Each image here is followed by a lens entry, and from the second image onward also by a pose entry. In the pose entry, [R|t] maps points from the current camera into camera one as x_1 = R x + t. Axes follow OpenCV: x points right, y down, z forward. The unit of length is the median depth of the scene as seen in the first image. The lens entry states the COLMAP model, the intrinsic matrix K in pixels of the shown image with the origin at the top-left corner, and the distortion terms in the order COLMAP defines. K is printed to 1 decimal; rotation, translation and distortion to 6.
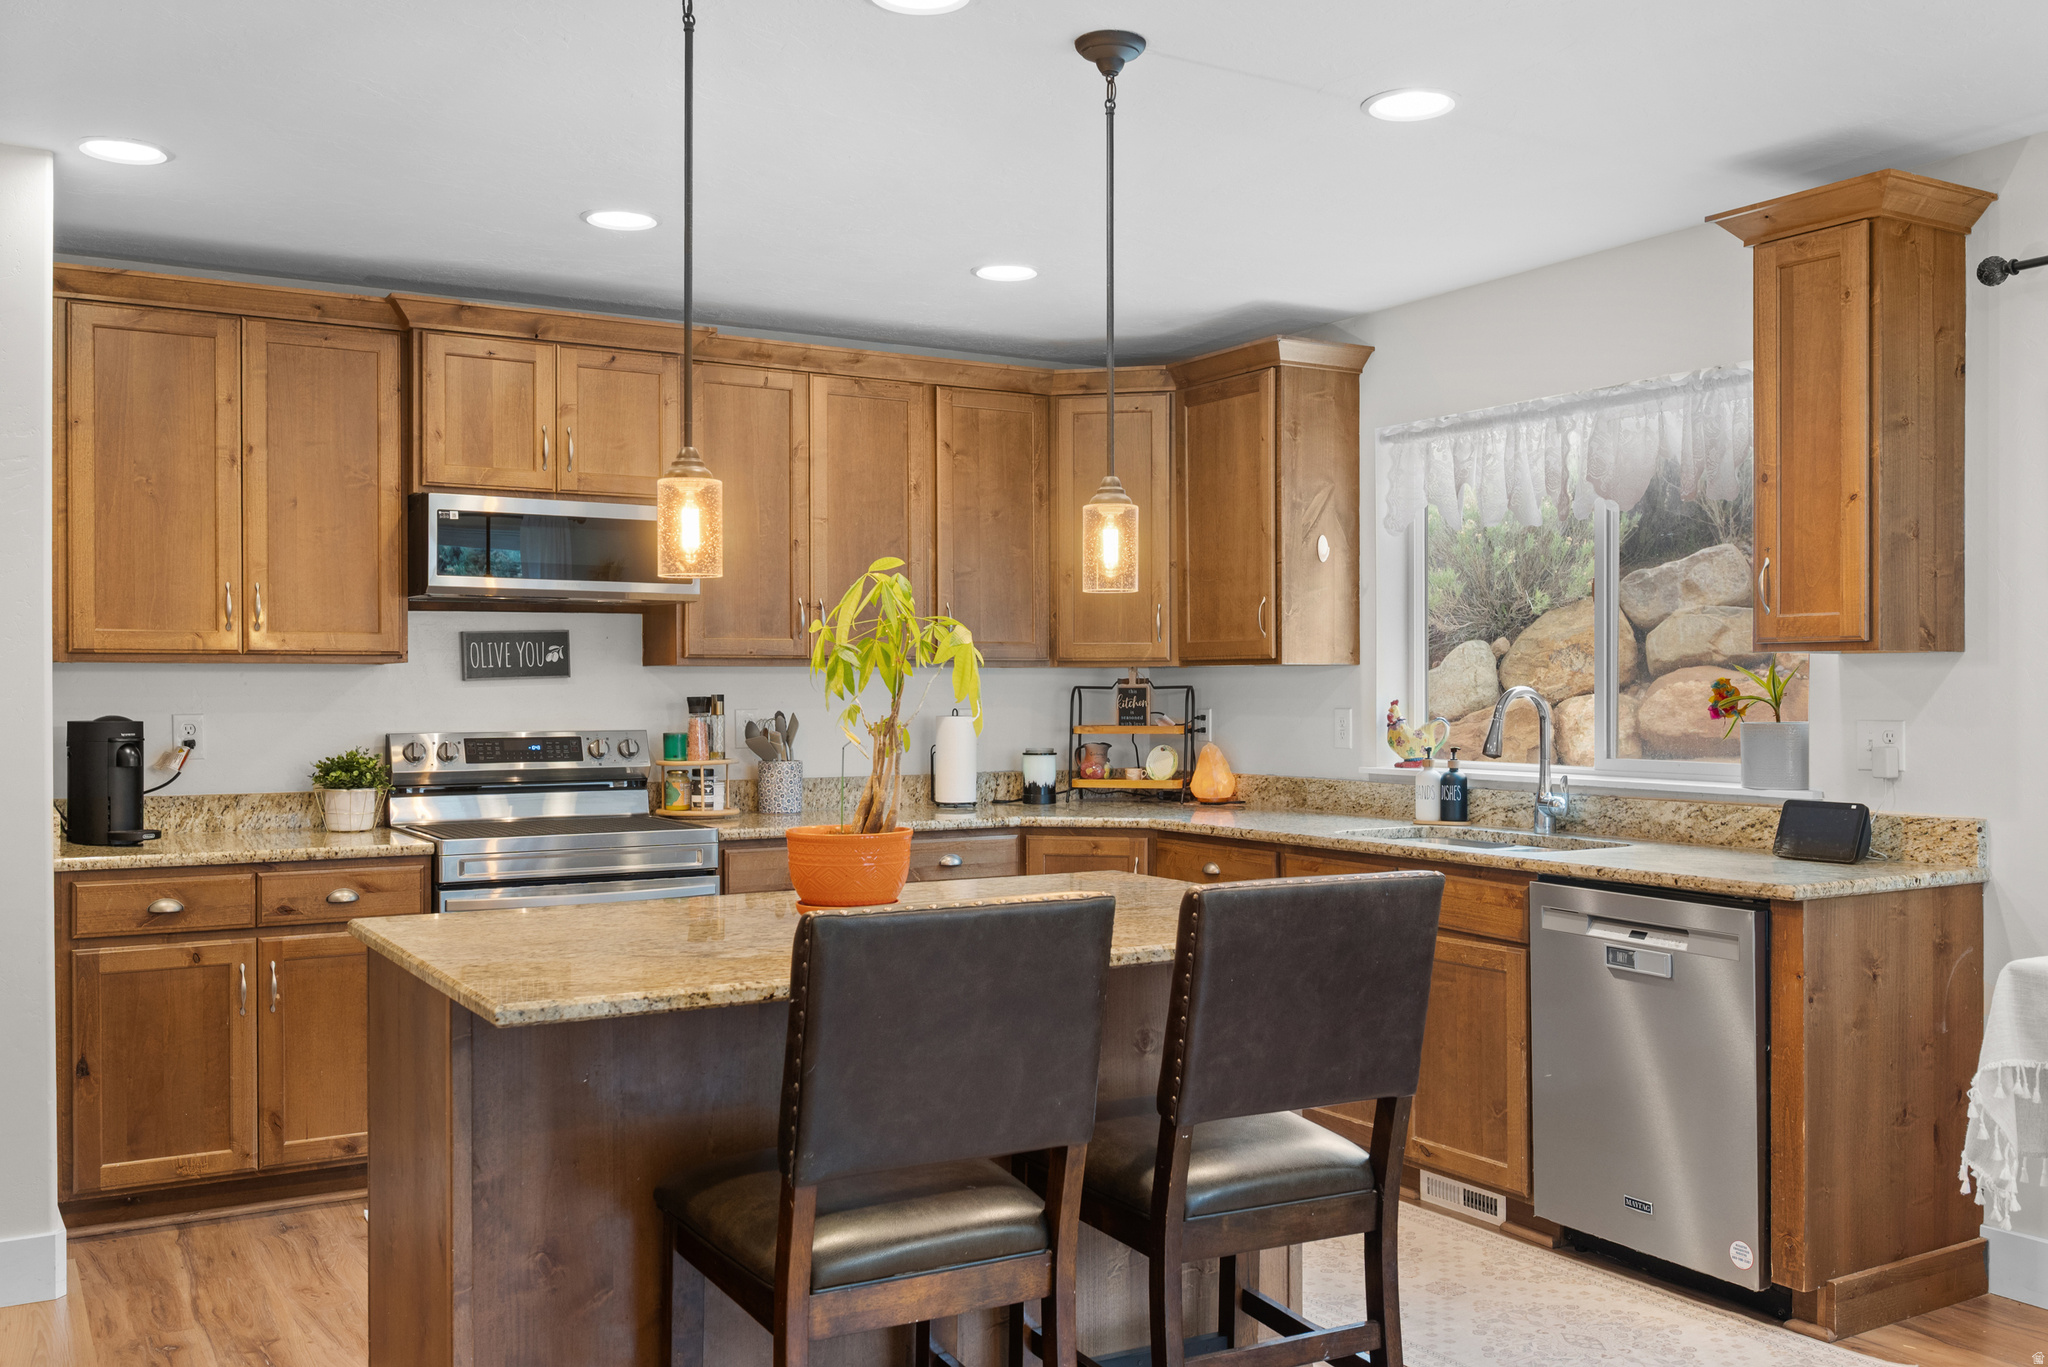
lens RADIAL K [[1815.3, 0, 1042.7], [0, 1815.3, 693.5], [0, 0, 1]] dist [0.001868, 0.005175]
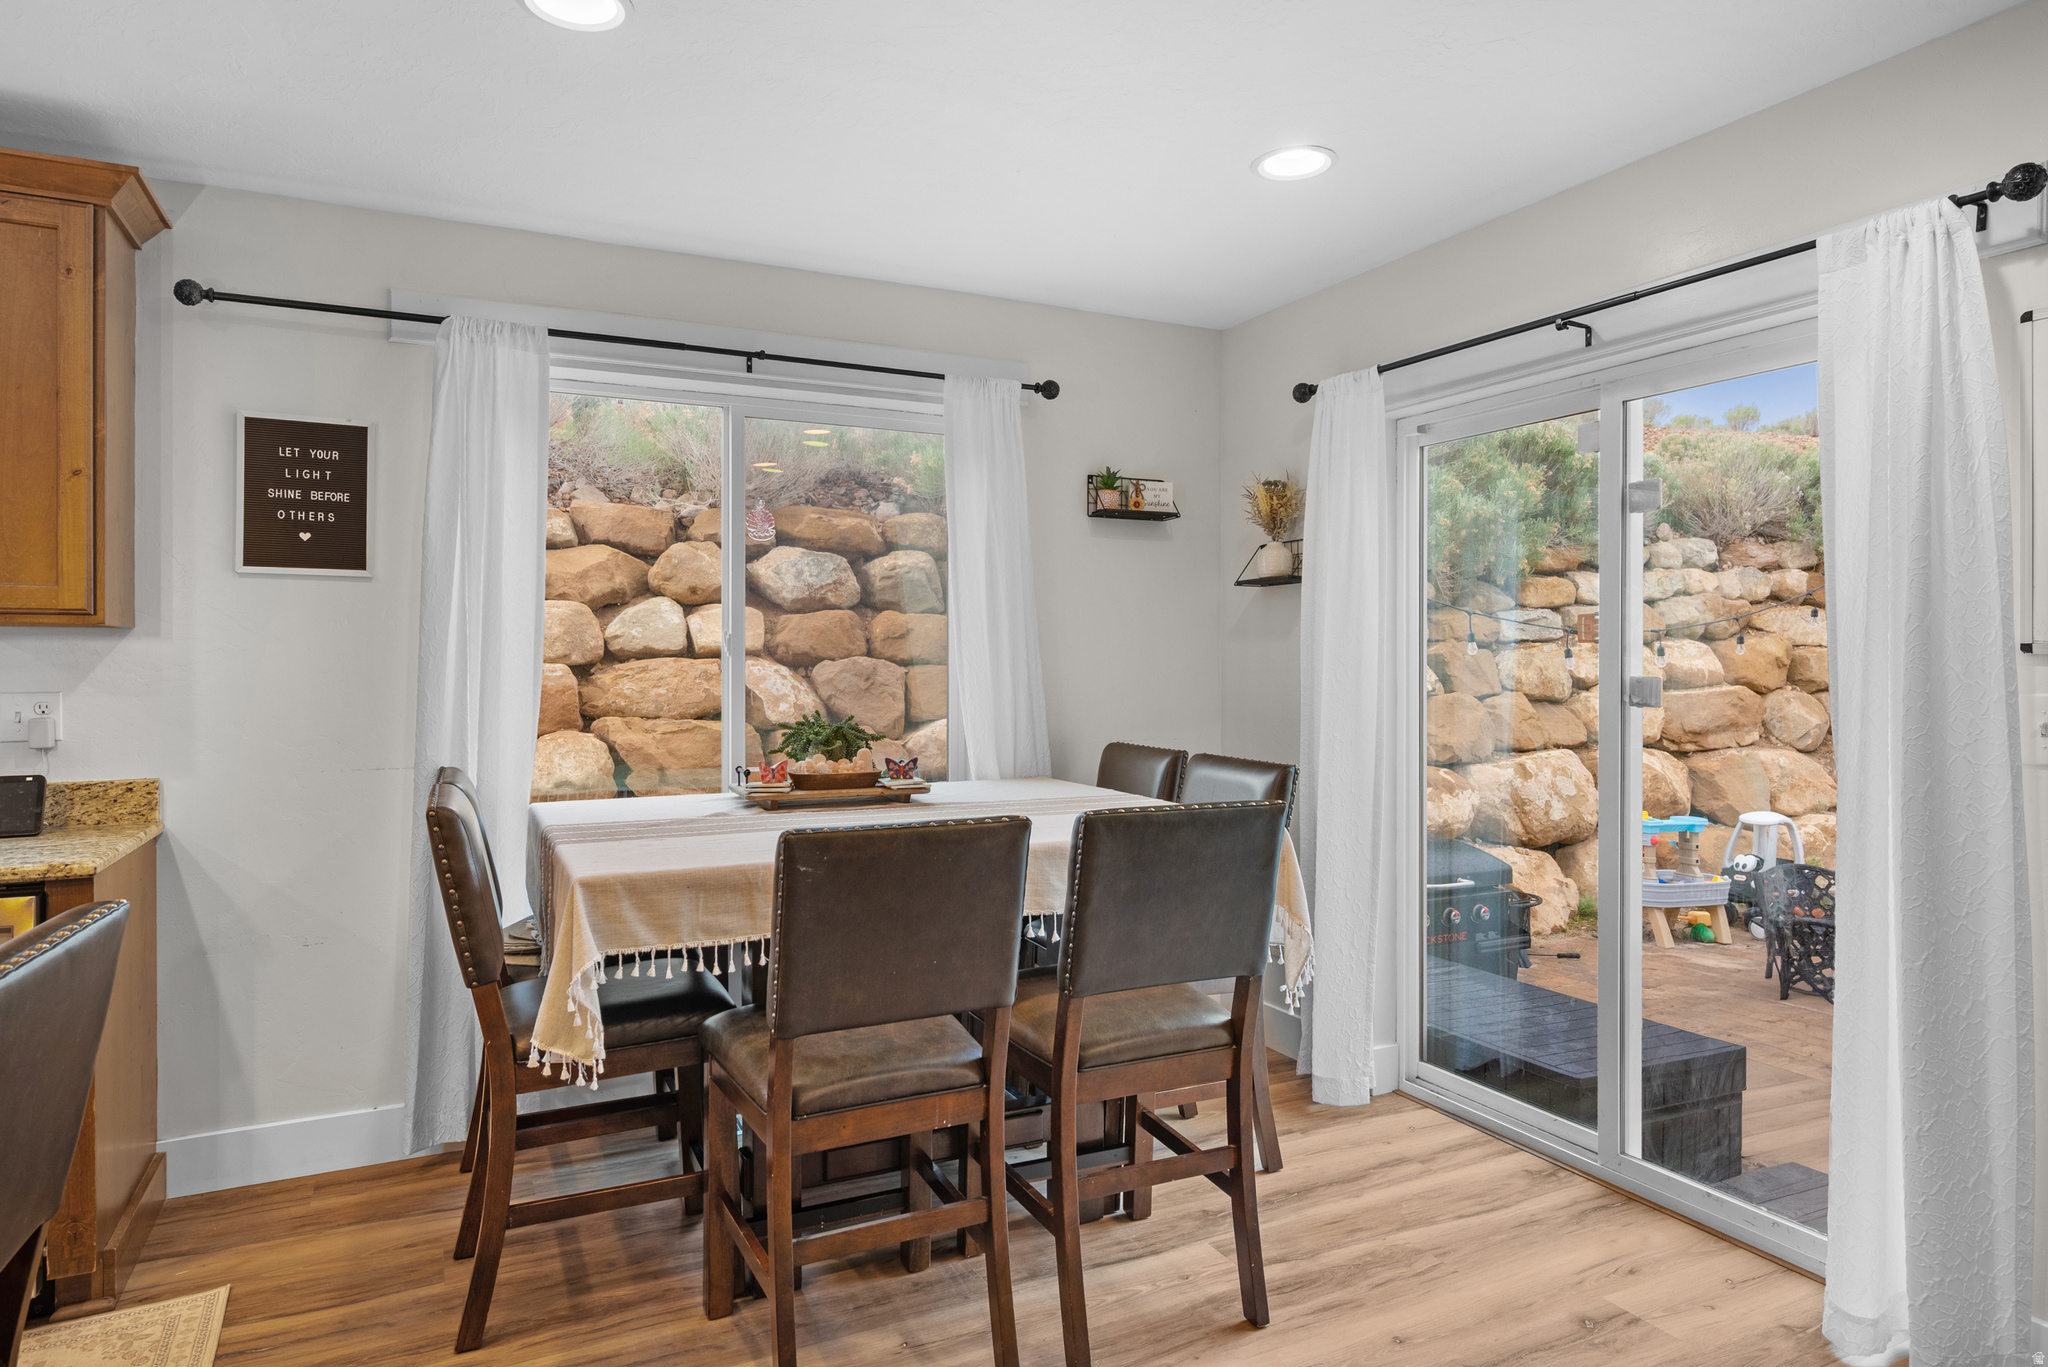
lens RADIAL K [[1205.2, 0, 1018.1], [0, 1205.2, 667.3], [0, 0, 1]] dist [-0.004756, 0.003650]
pose [[0.085143, -0.002218, 0.996366, -0.139948], [0.003497, 0.999992, 0.001928, 0.001126], [-0.996363, 0.003320, 0.085150, 0.328072]]
